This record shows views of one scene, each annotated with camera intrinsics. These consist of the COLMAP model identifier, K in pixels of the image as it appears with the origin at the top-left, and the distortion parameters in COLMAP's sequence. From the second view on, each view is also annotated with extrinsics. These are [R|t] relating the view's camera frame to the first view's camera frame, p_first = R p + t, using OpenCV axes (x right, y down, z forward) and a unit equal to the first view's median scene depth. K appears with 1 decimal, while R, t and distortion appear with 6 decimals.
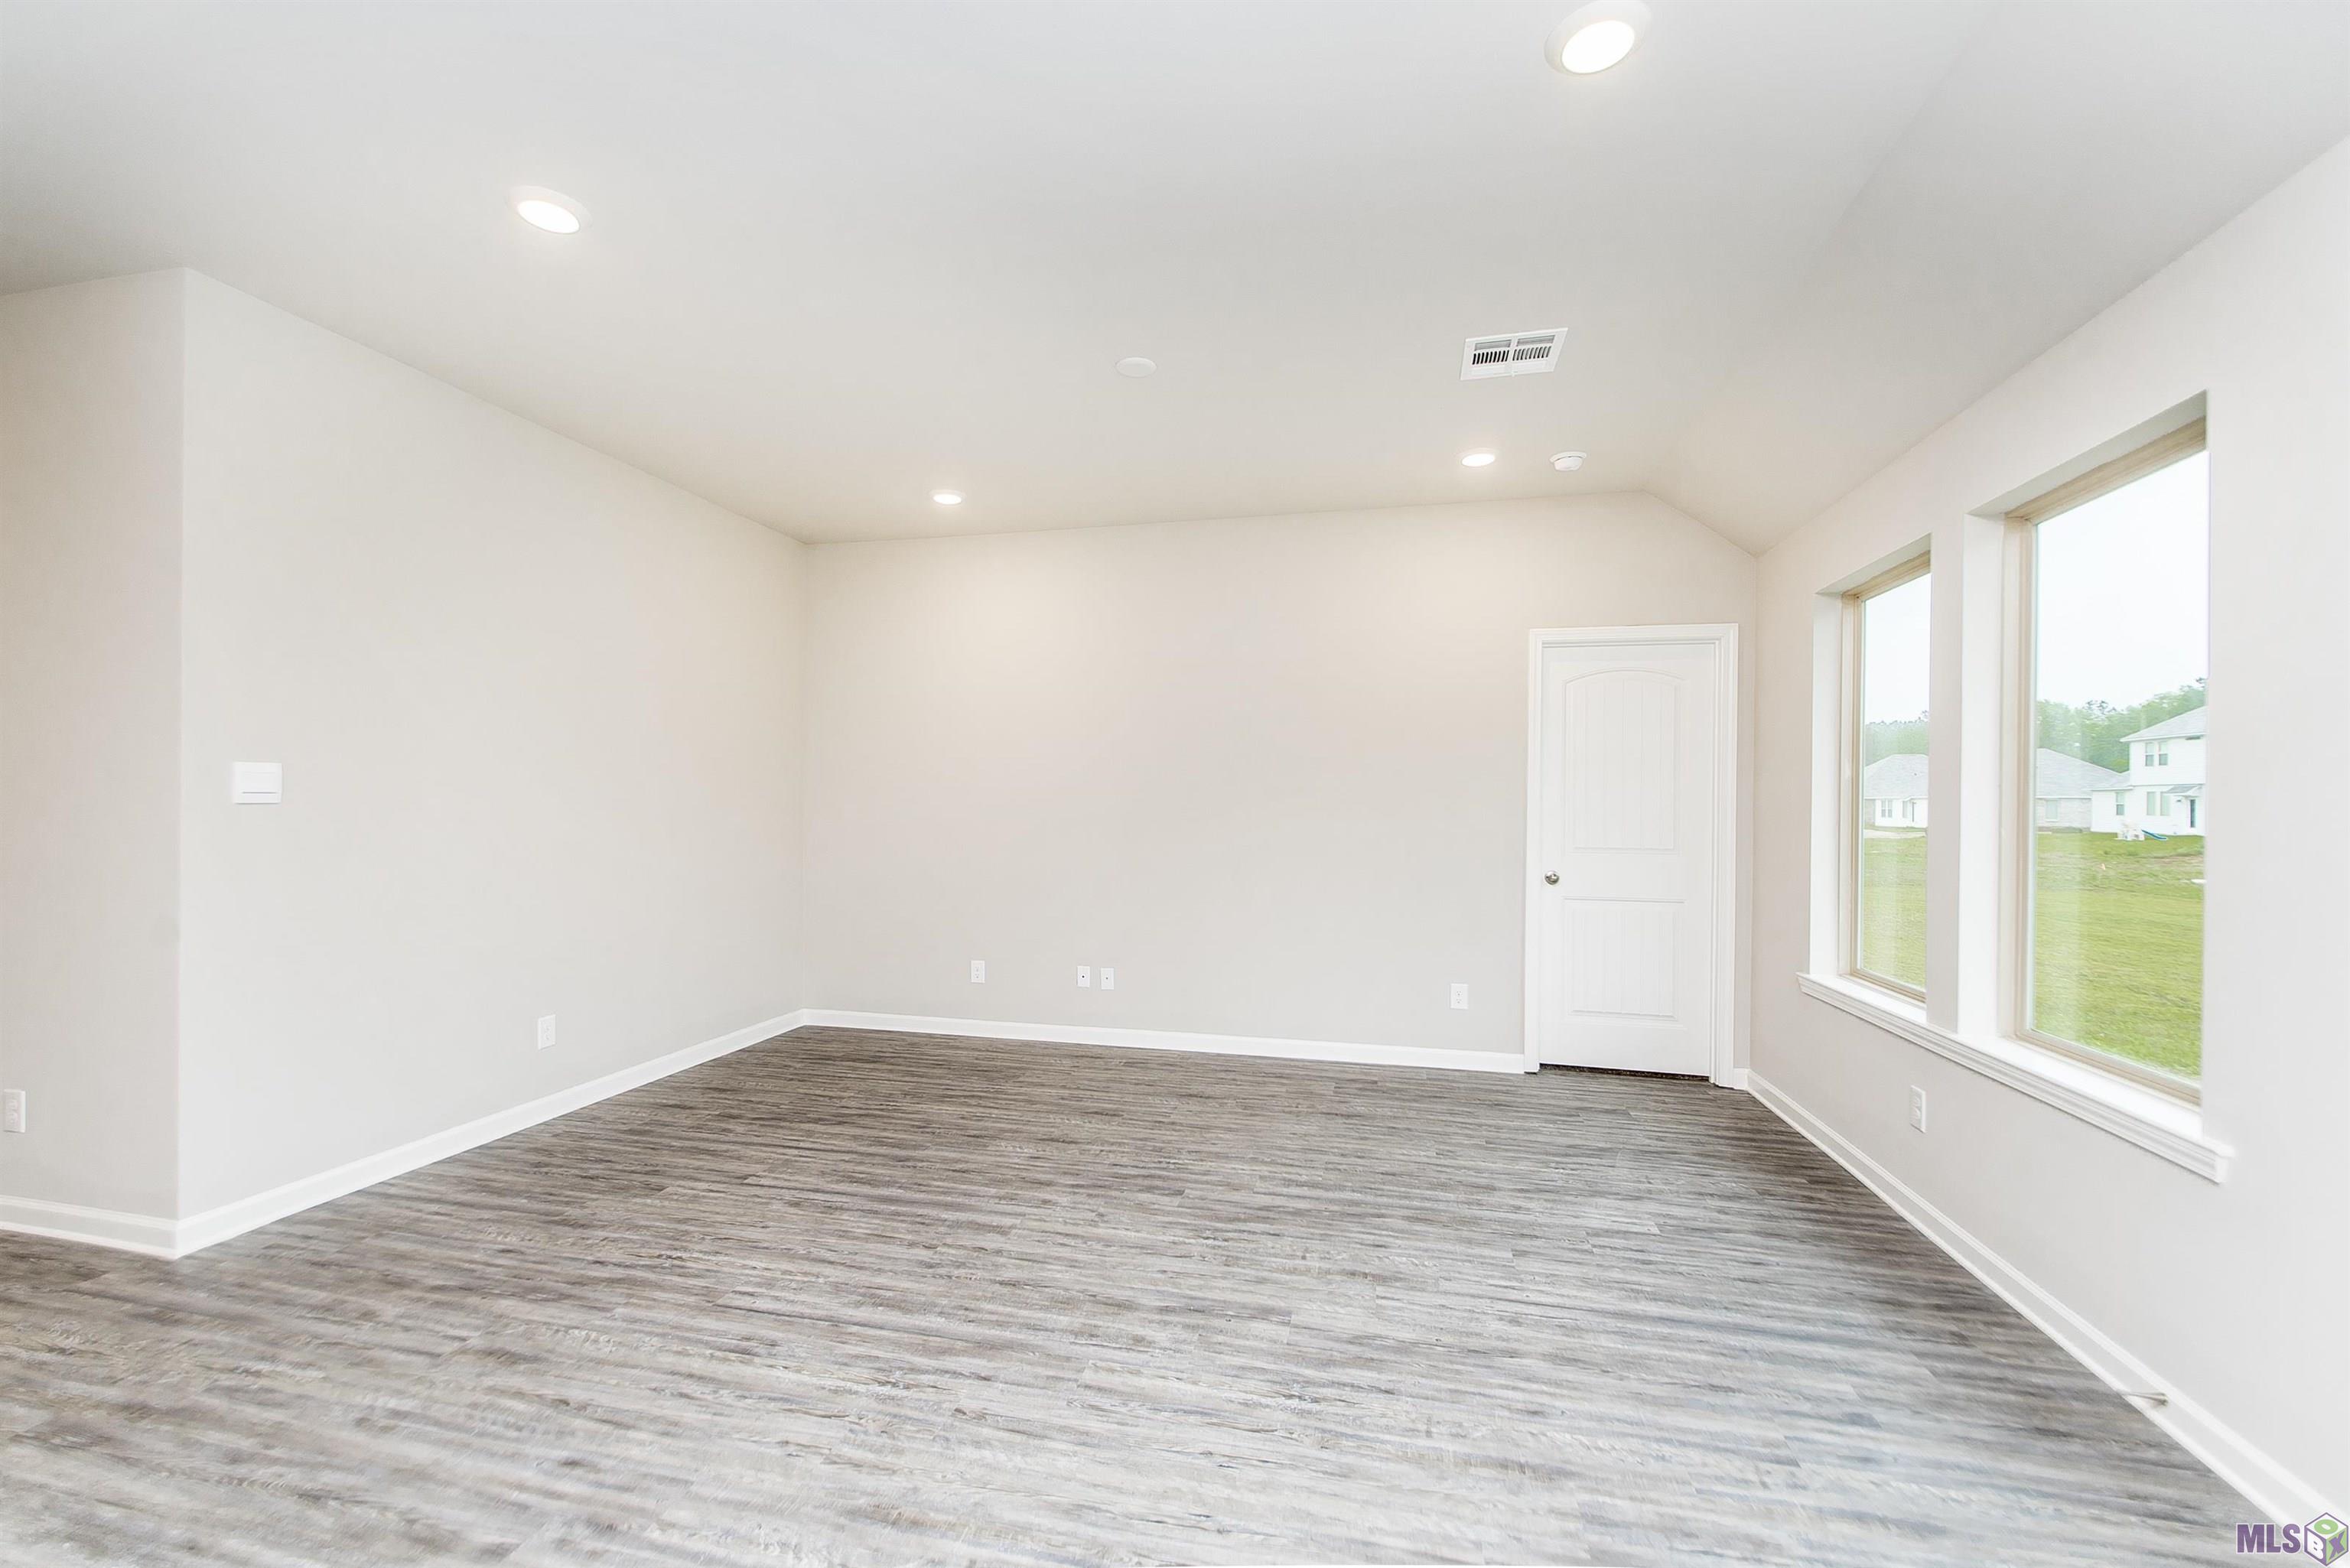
lens RADIAL K [[1033.5, 0, 1159.4], [0, 1033.5, 799.4], [0, 0, 1]] dist [0.024403, -0.008950]
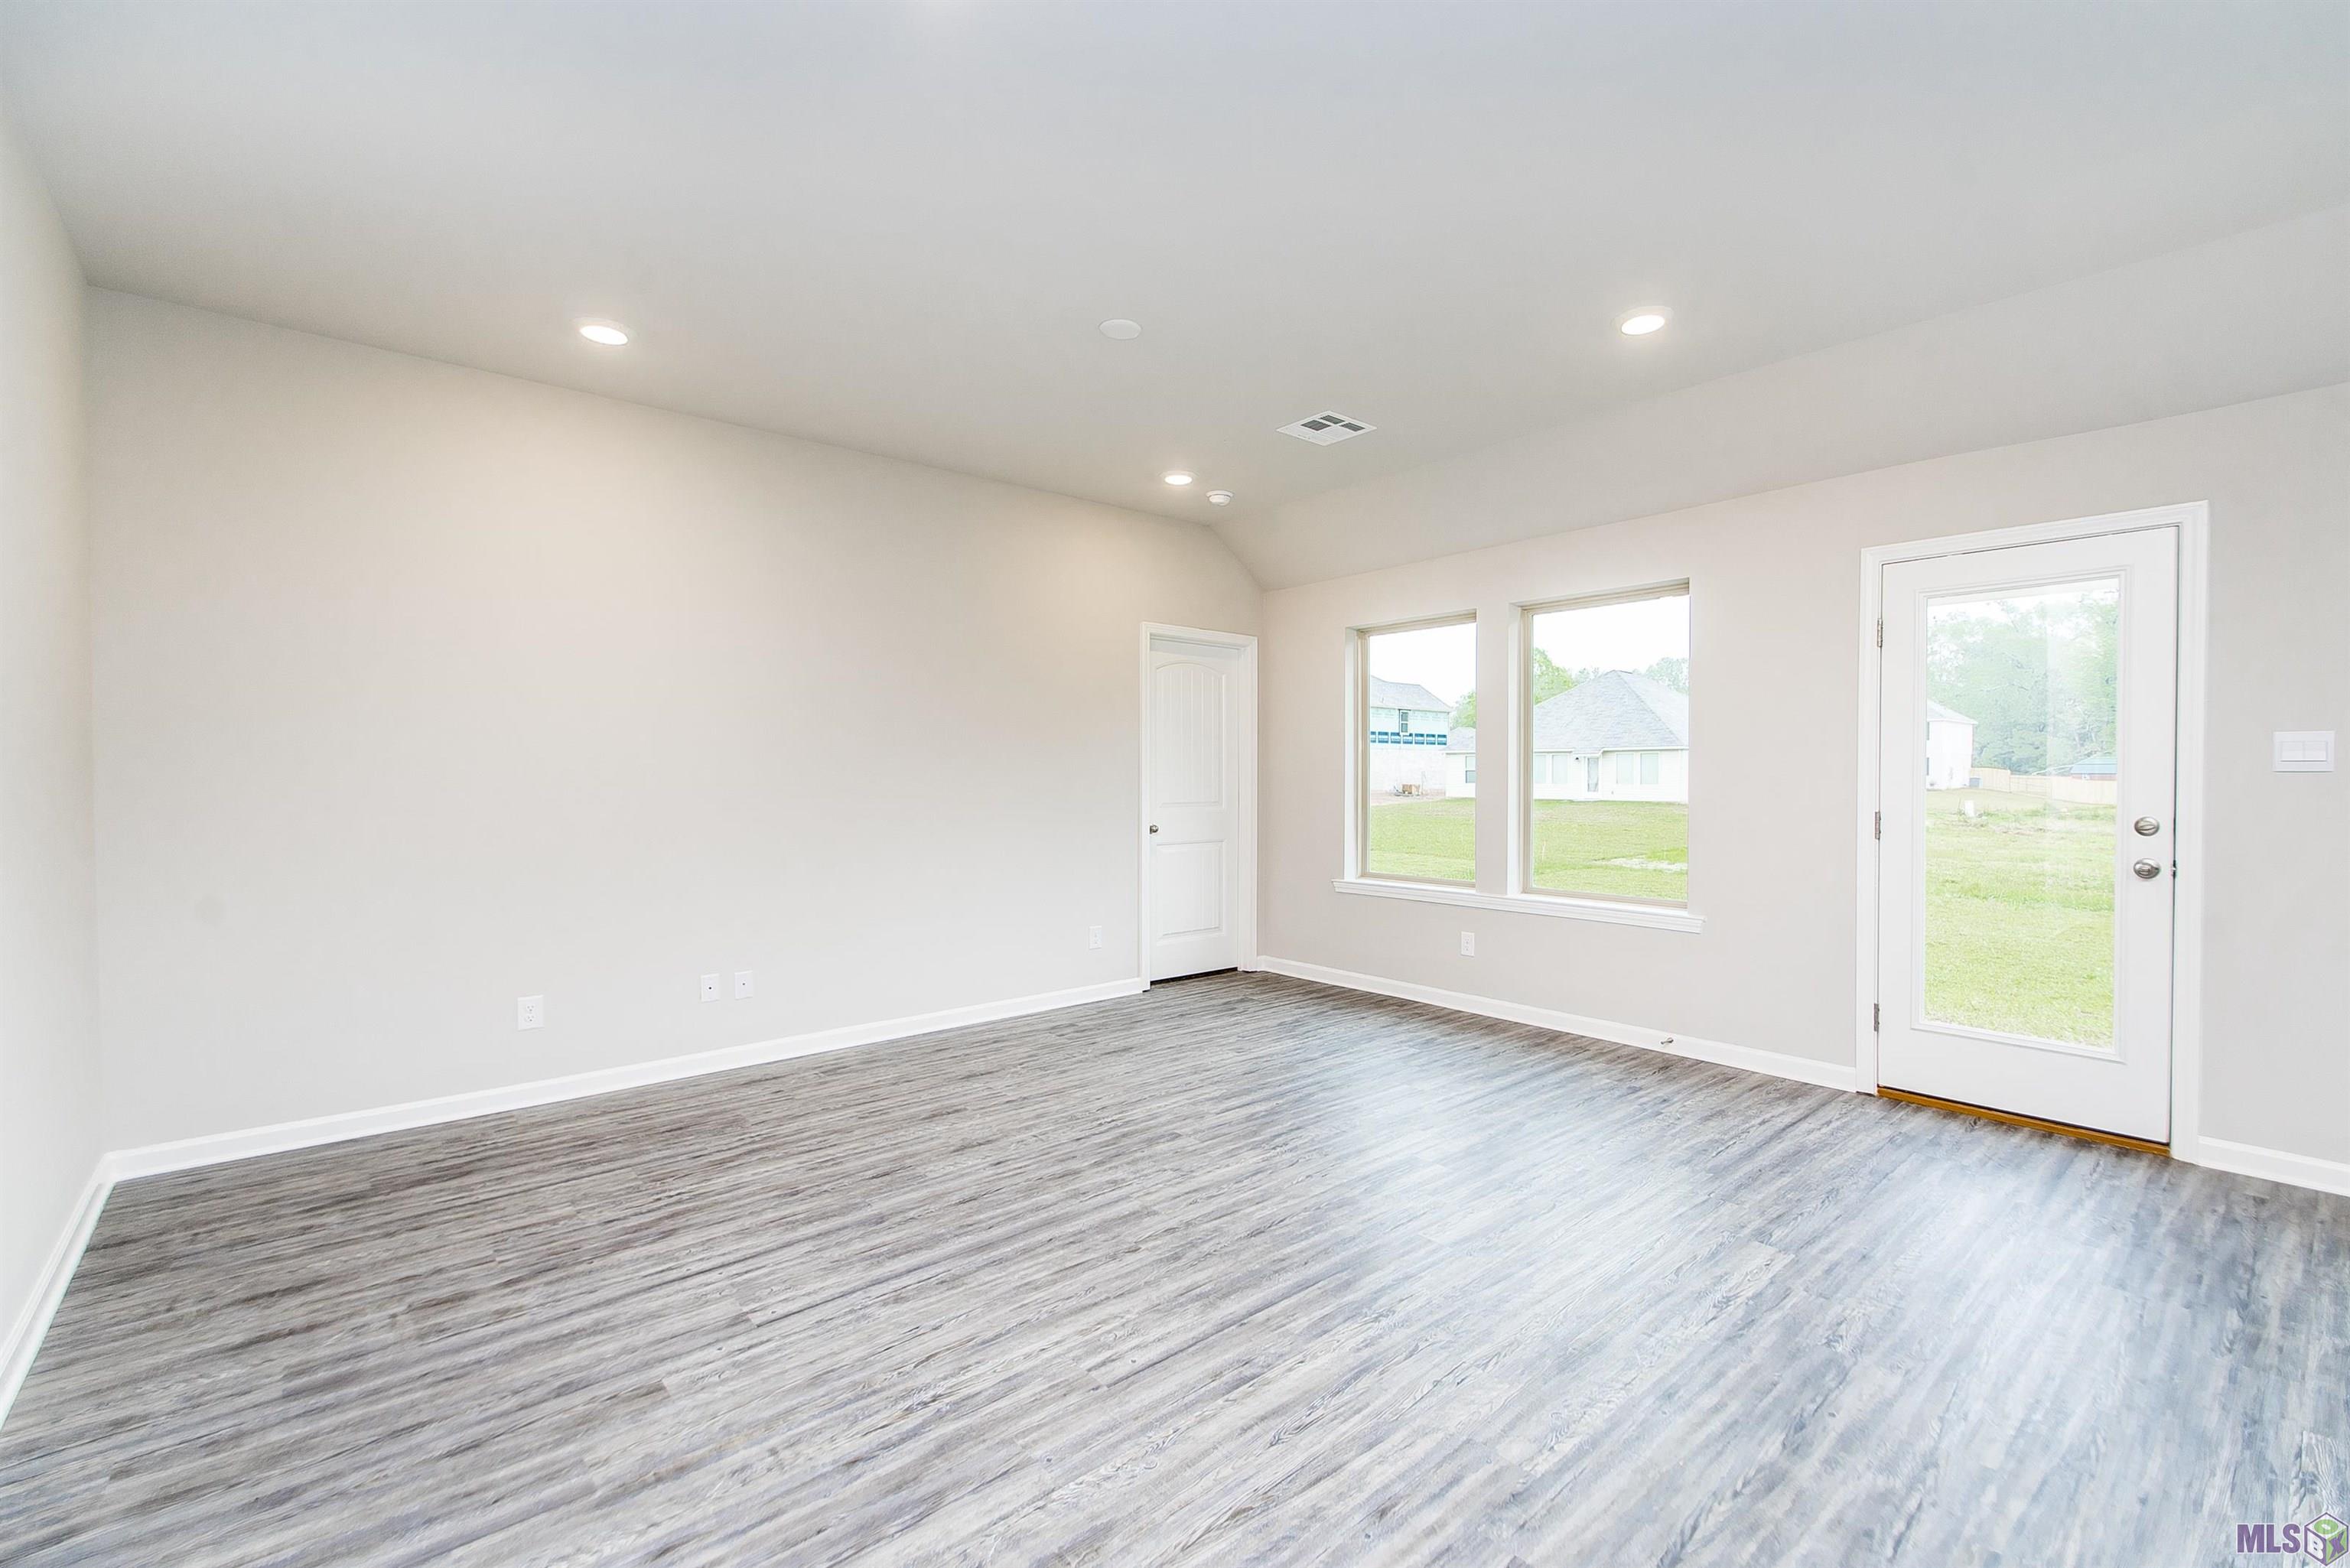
lens RADIAL K [[1033.5, 0, 1220.3], [0, 1033.5, 763.0], [0, 0, 1]] dist [0.024403, -0.008950]
pose [[0.539833, 0.002160, 0.841769, -0.713830], [-0.000200, 0.999997, -0.002437, 0.003228], [-0.841772, 0.001148, 0.539832, 0.331030]]
